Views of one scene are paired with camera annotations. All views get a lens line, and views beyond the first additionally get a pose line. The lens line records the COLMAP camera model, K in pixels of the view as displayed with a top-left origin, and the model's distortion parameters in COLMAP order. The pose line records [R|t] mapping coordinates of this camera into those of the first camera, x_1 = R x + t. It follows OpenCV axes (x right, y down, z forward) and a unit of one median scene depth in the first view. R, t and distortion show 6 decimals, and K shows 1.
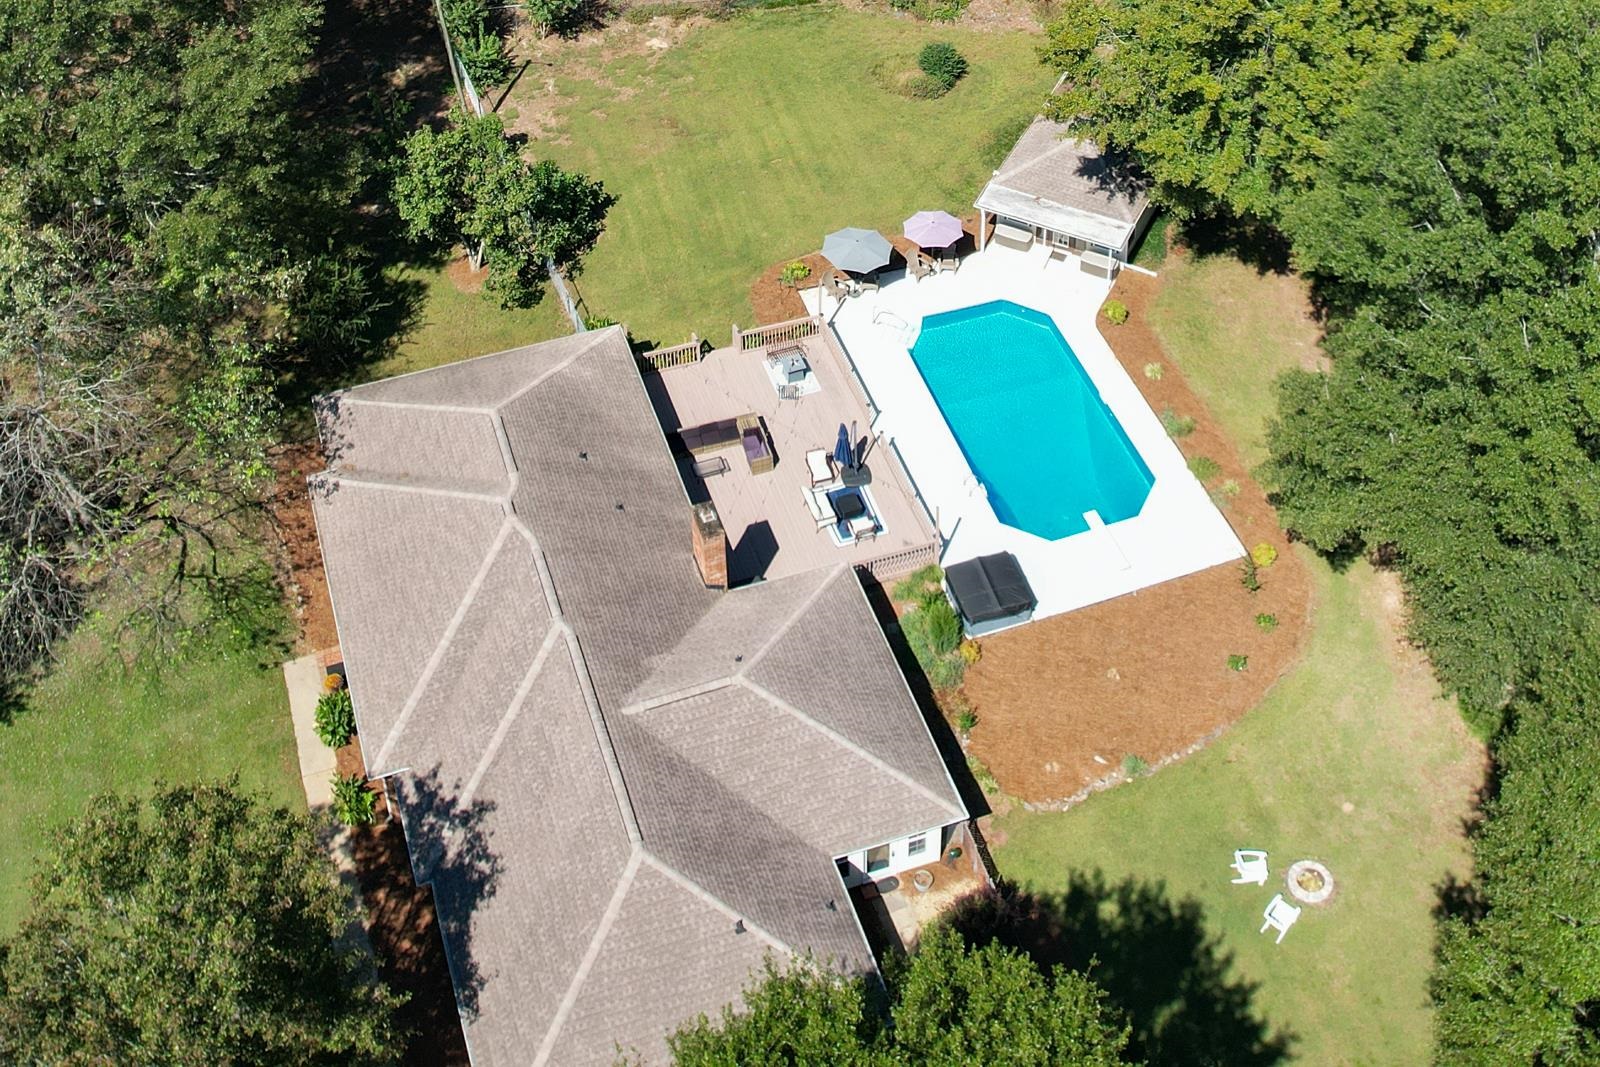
lens RADIAL K [[1810.8, 0, 800.0], [0, 1810.8, 533.5], [0, 0, 1]] dist [-0.084958, -0.005300]
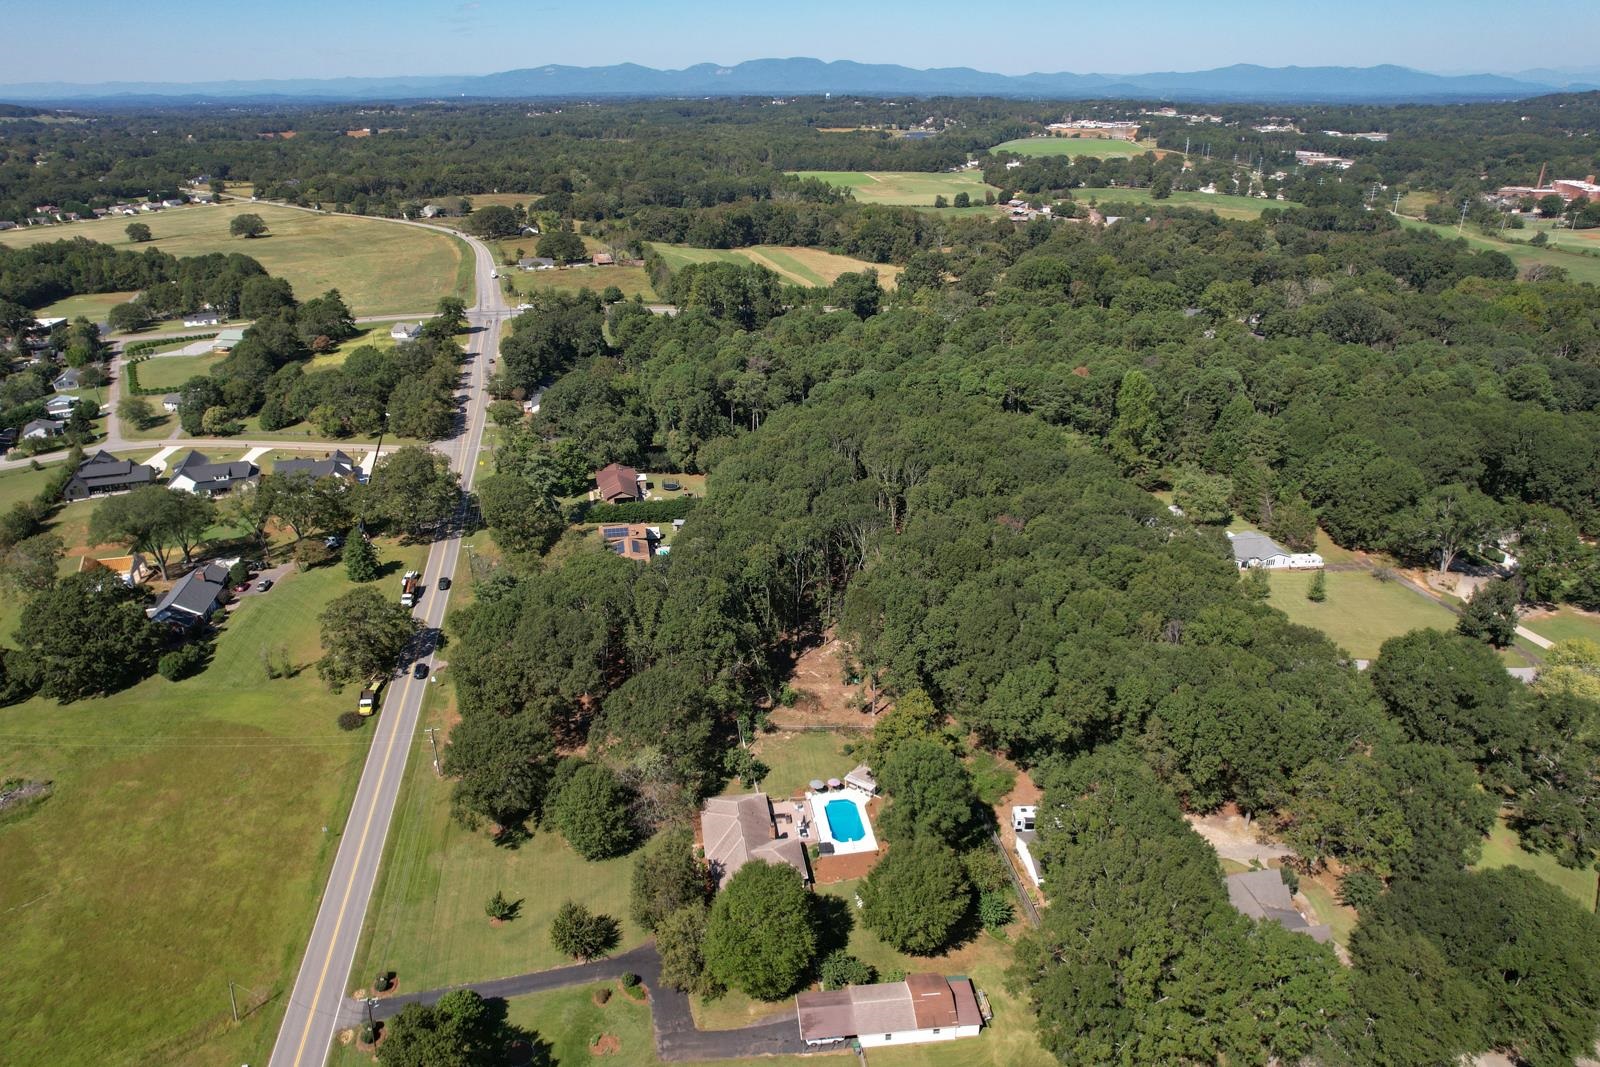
lens RADIAL K [[1074.7, 0, 800.0], [0, 1074.7, 533.5], [0, 0, 1]] dist [-0.040648, -0.001667]
pose [[0.985201, 0.080478, -0.151334, 0.389815], [-0.137977, 0.896198, -0.421653, 0.485154], [0.101692, 0.436293, 0.894040, -1.977167]]
